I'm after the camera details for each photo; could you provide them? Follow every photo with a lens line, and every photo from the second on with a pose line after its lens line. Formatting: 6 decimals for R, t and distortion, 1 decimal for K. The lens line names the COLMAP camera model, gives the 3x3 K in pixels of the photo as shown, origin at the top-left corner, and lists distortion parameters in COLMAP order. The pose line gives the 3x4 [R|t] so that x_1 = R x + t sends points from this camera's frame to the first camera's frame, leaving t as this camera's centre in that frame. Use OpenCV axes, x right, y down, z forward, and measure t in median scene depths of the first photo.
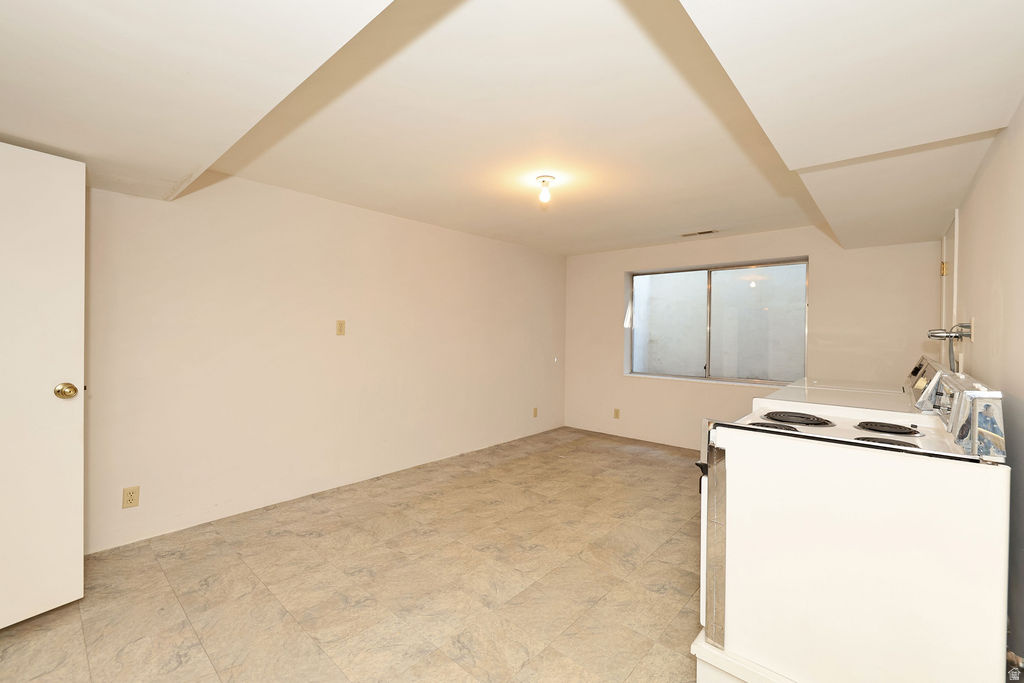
lens RADIAL K [[425.8, 0, 513.2], [0, 425.8, 332.7], [0, 0, 1]] dist [0.000362, -0.003773]
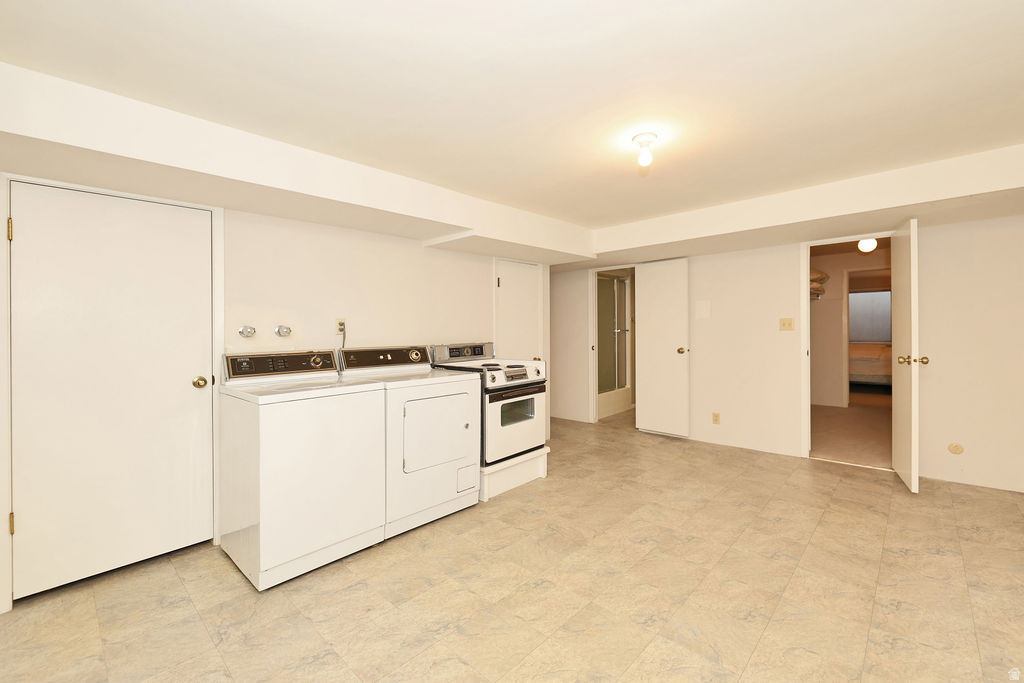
lens RADIAL K [[425.8, 0, 513.2], [0, 425.8, 332.7], [0, 0, 1]] dist [0.000362, -0.003773]
pose [[-0.999839, 0.004505, 0.017376, 0.321046], [0.004758, 0.999883, 0.014546, 0.003099], [-0.017309, 0.014626, -0.999743, 1.928470]]
